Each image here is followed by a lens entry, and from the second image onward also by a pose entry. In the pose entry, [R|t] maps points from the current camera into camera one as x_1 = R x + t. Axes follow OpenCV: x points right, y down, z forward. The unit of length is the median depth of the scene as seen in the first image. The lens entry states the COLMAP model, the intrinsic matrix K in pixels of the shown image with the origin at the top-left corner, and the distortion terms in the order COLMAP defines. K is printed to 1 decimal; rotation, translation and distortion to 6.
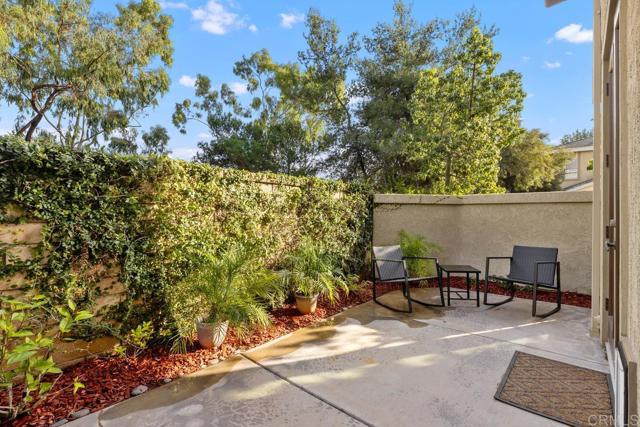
lens RADIAL K [[282.1, 0, 318.2], [0, 282.1, 211.6], [0, 0, 1]] dist [0.006875, -0.000745]
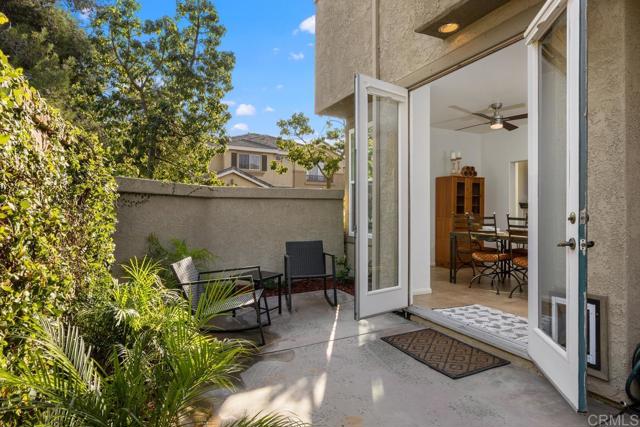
lens RADIAL K [[351.1, 0, 319.9], [0, 351.1, 211.4], [0, 0, 1]] dist [0.002412, -0.000027]
pose [[0.416790, -0.009394, 0.908954, -0.380993], [-0.001230, 0.999940, 0.010899, 0.002670], [-0.909002, -0.005661, 0.416754, 0.432416]]
